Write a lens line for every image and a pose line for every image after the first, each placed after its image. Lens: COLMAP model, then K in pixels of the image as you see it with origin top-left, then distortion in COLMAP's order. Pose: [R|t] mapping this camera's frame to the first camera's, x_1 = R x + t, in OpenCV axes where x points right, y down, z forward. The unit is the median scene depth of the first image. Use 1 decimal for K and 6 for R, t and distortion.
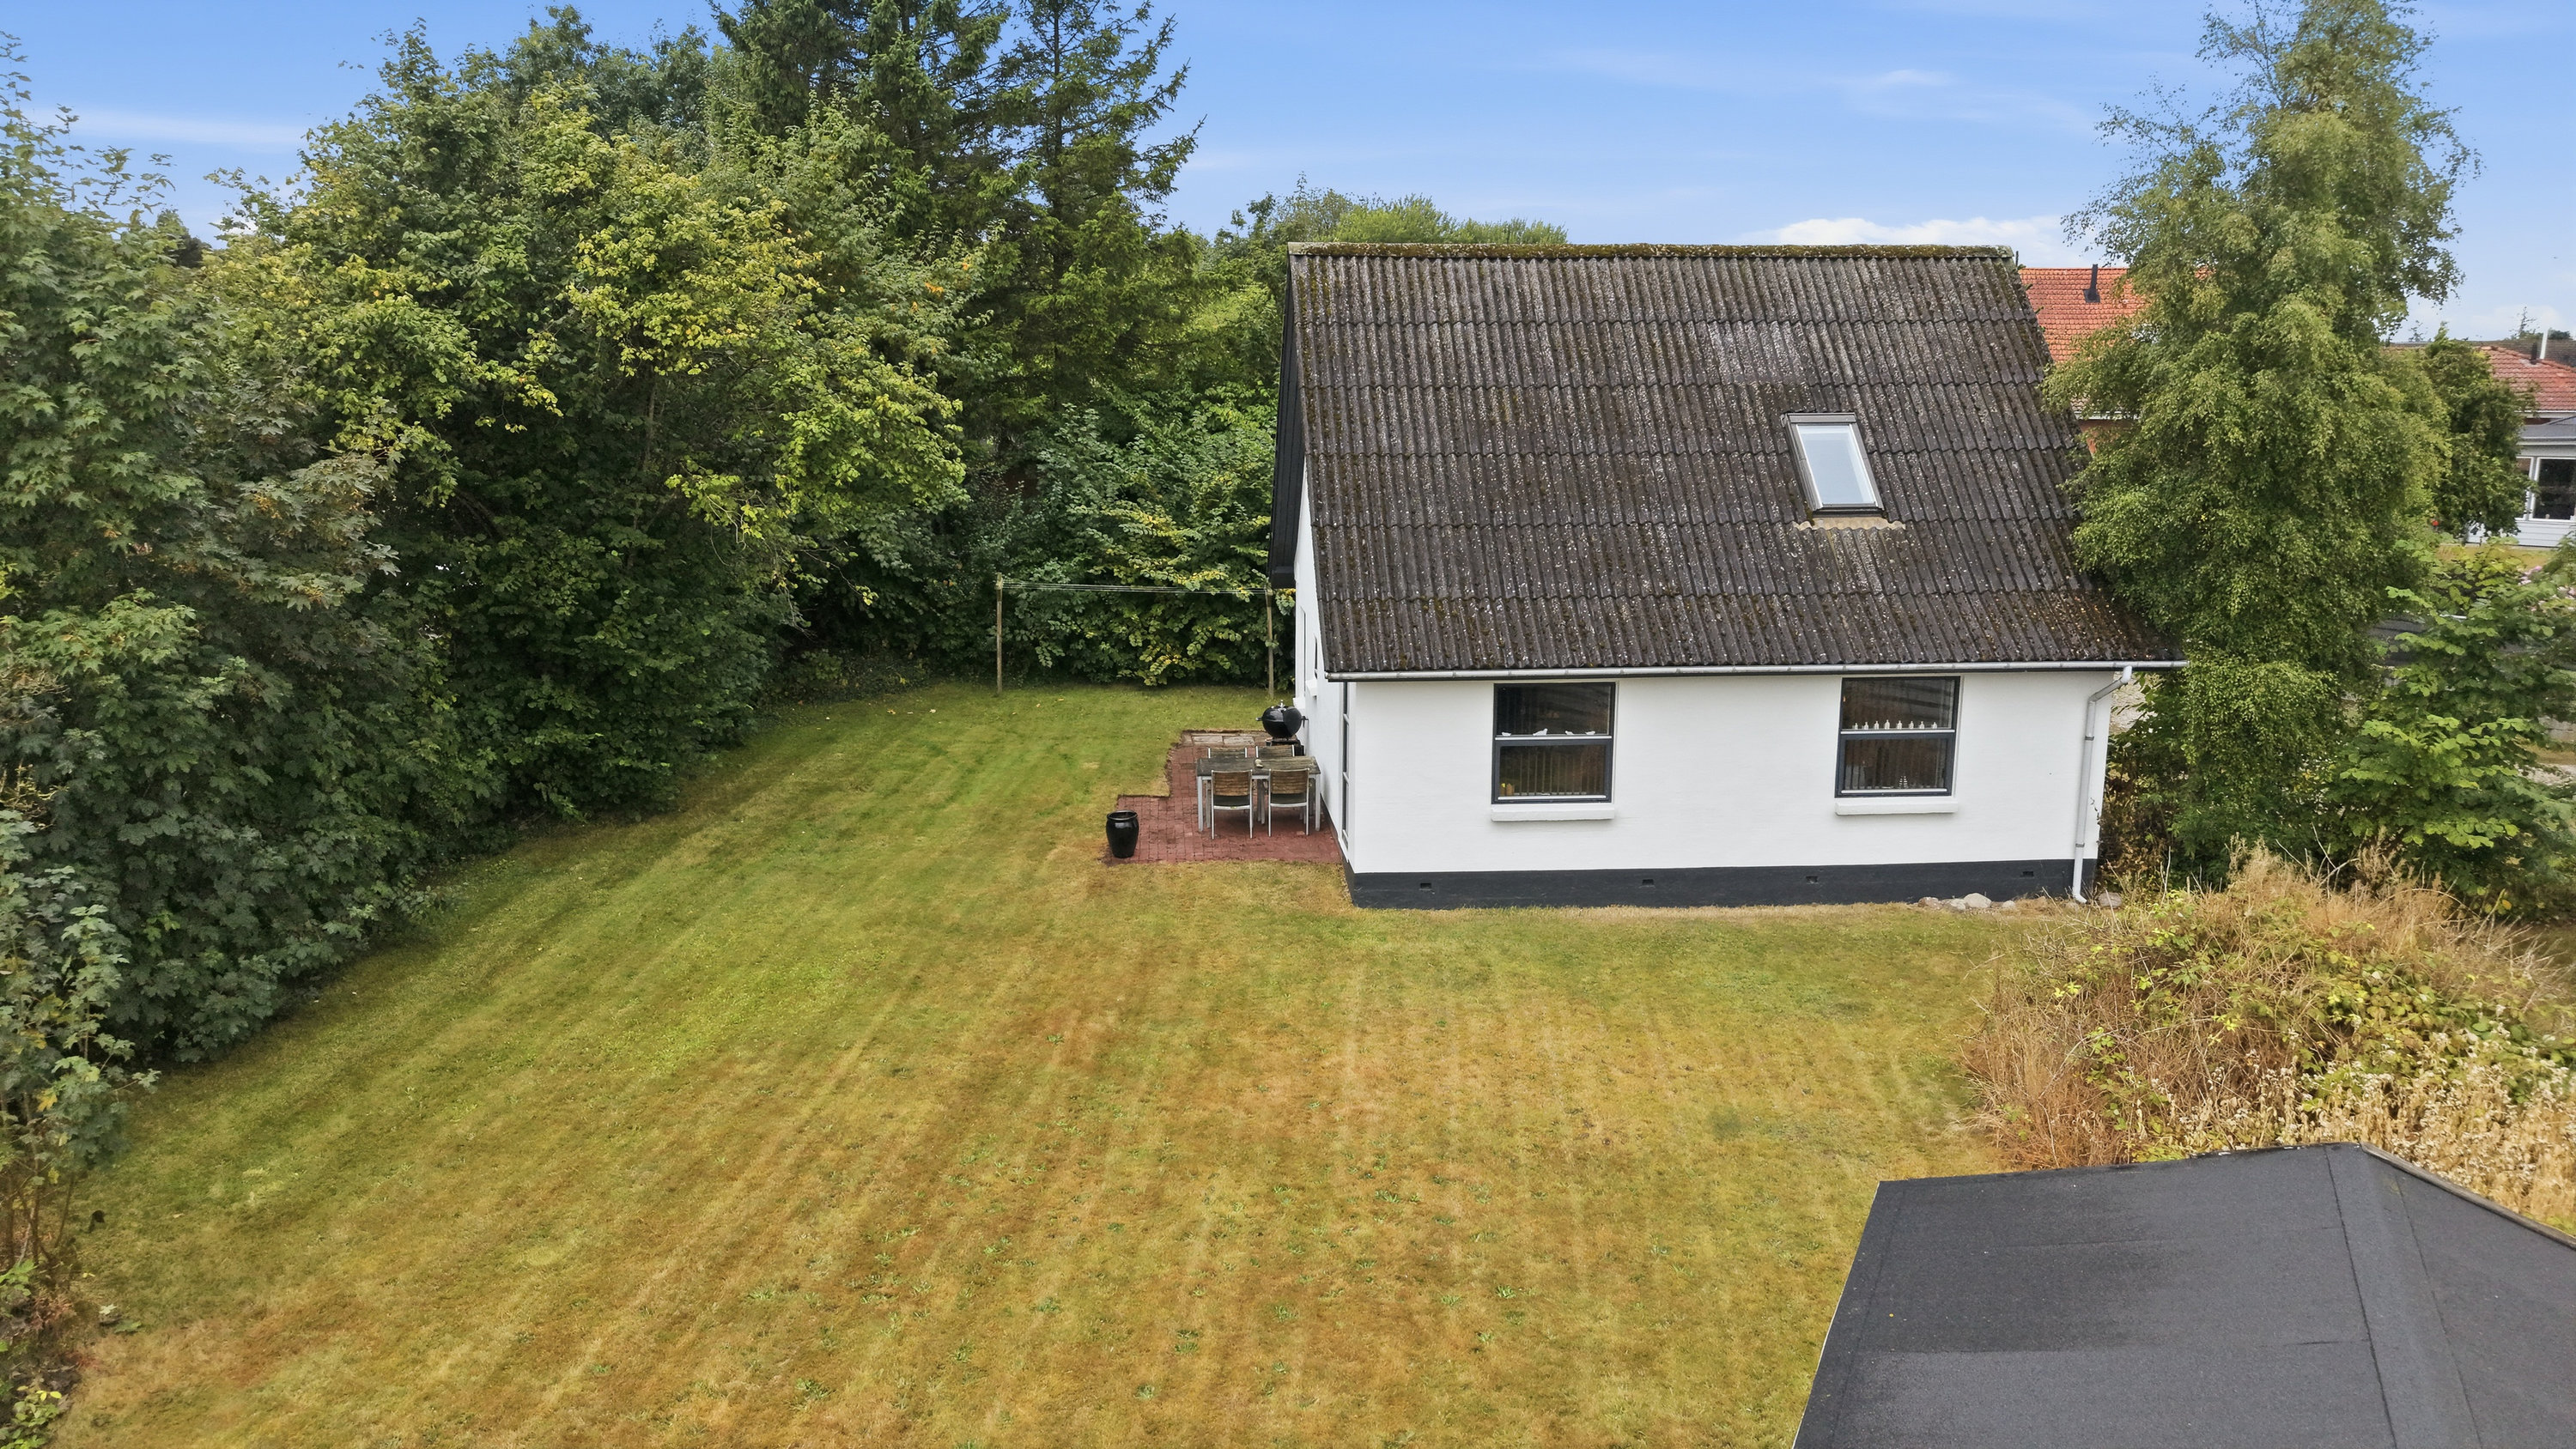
lens RADIAL K [[1713.8, 0, 1288.0], [0, 1713.8, 724.5], [0, 0, 1]] dist [0.053136, -0.102542]
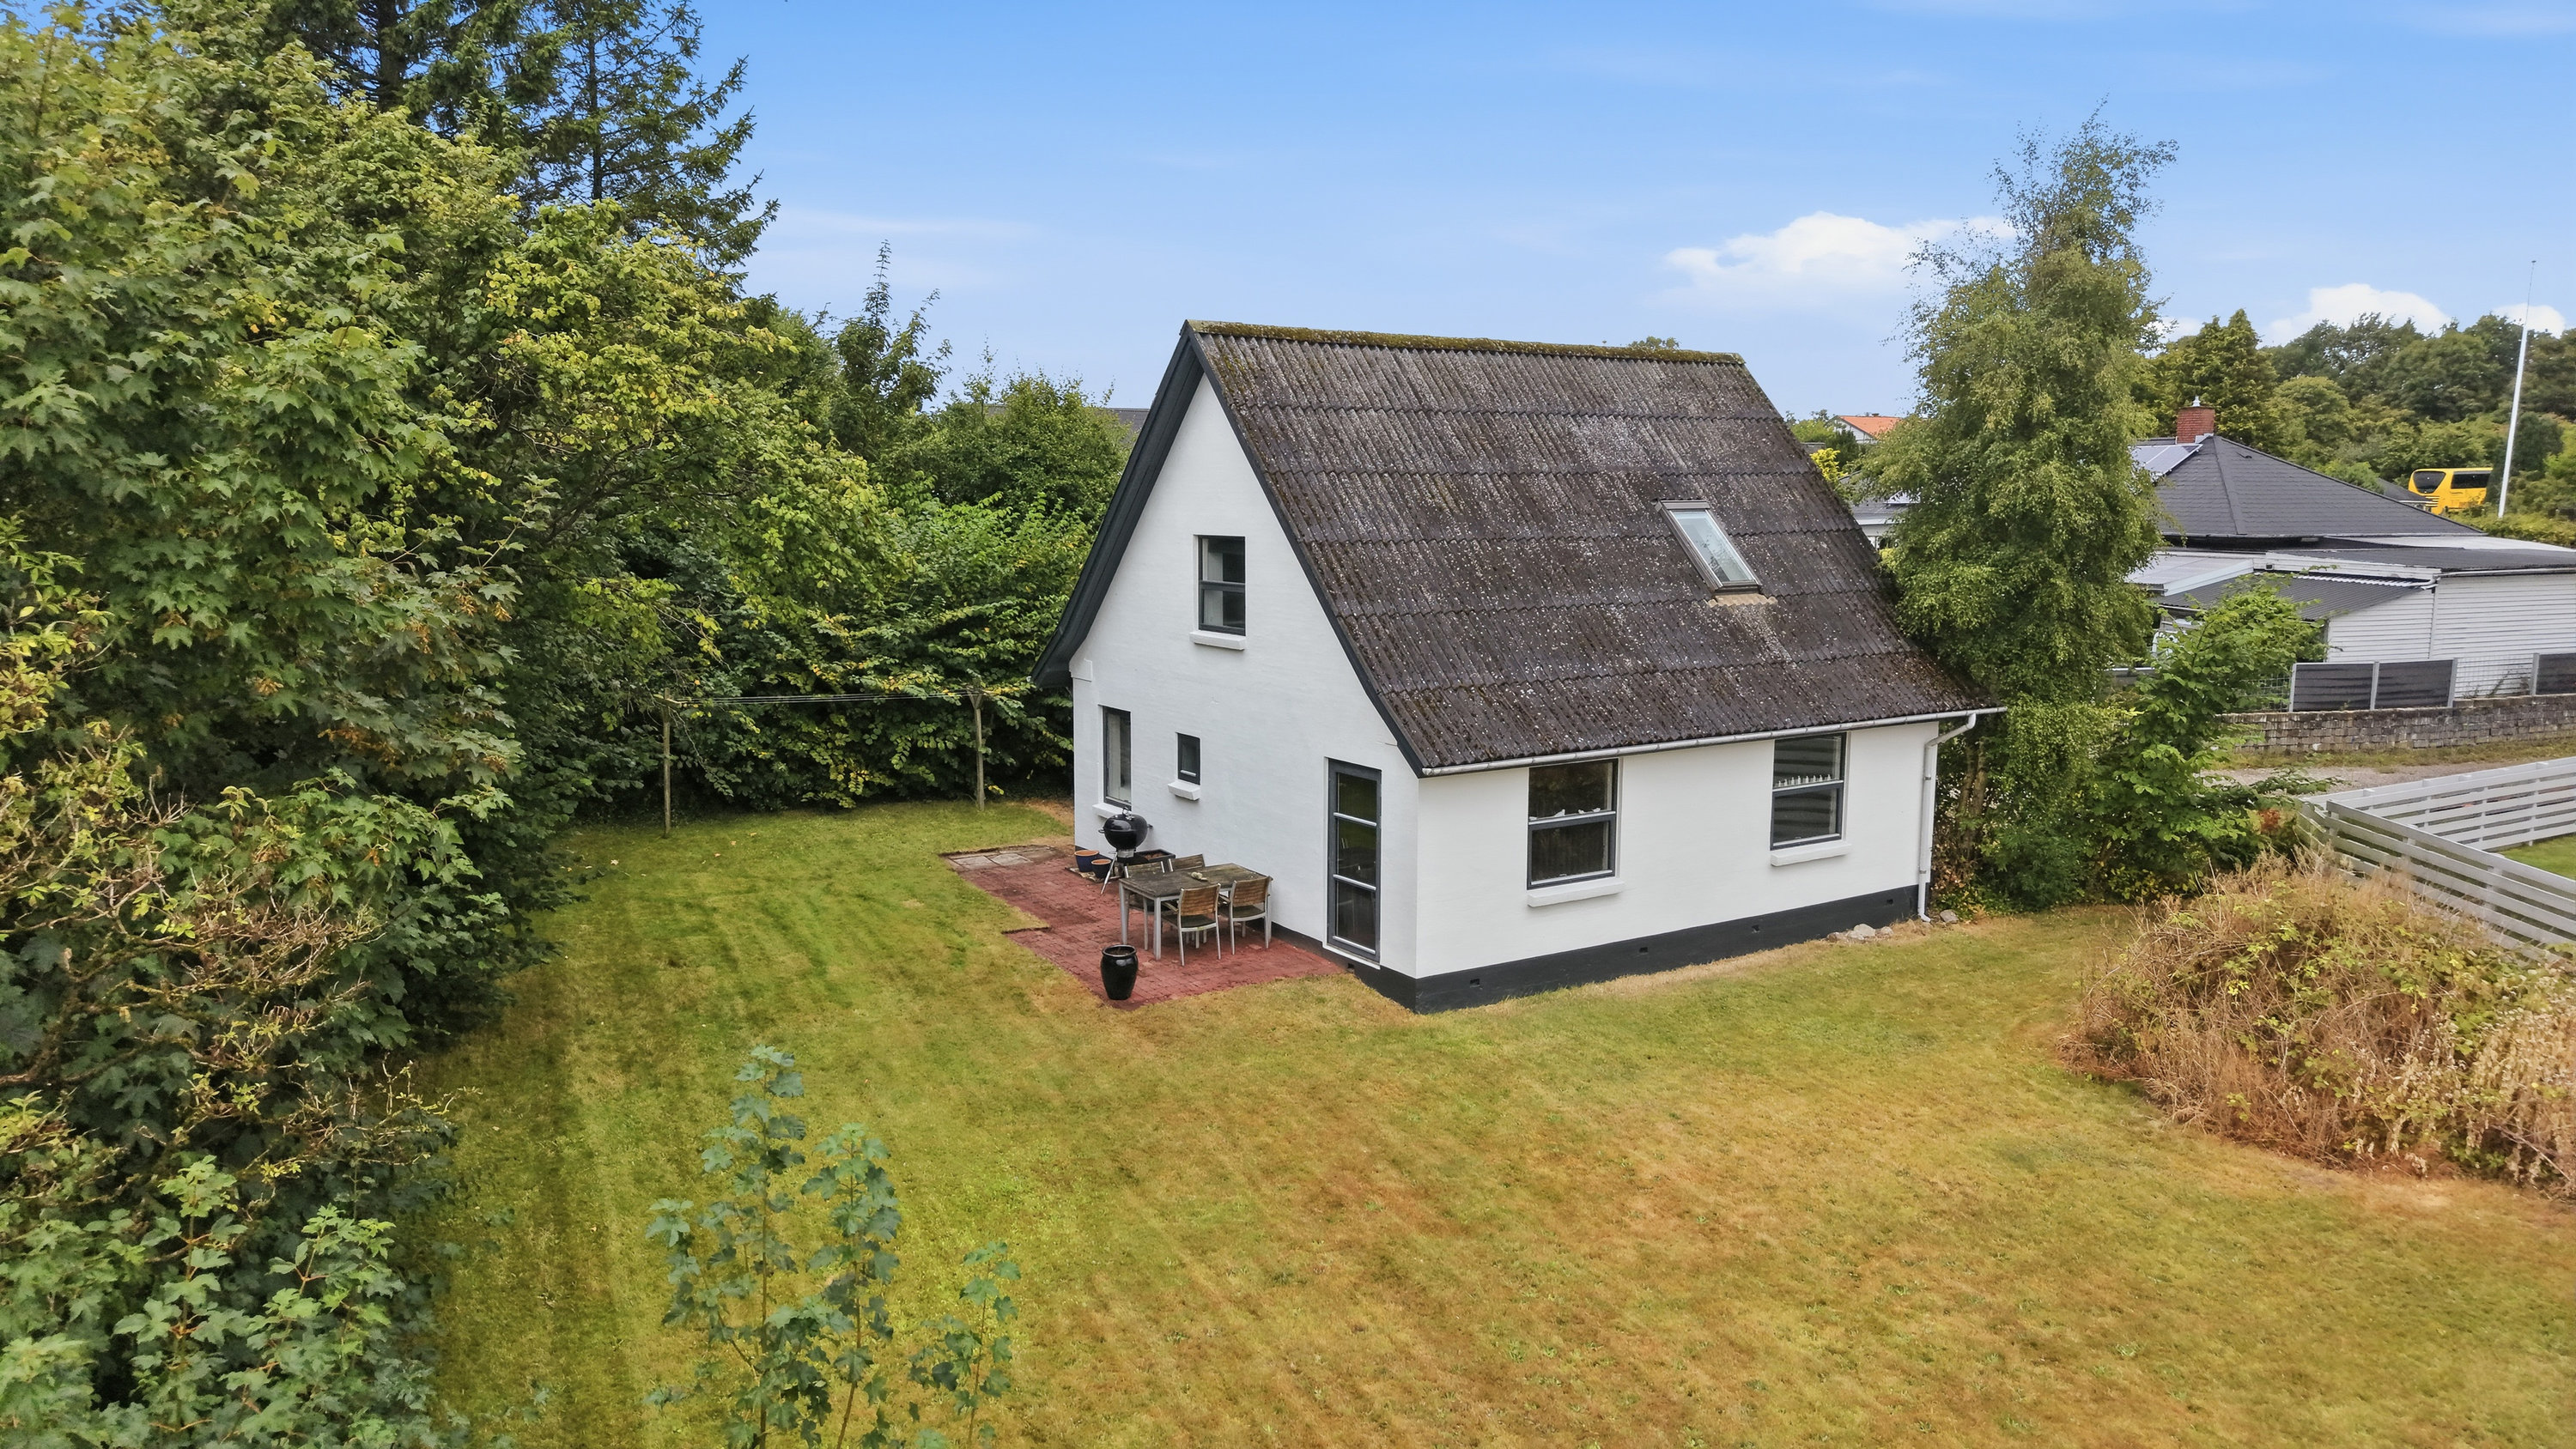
lens RADIAL K [[1713.8, 0, 1288.0], [0, 1713.8, 724.5], [0, 0, 1]] dist [0.053136, -0.102542]
pose [[0.873911, -0.061812, 0.482140, -0.459984], [0.085490, 0.995966, -0.027270, -0.032709], [-0.478509, 0.065050, 0.875670, 0.186901]]
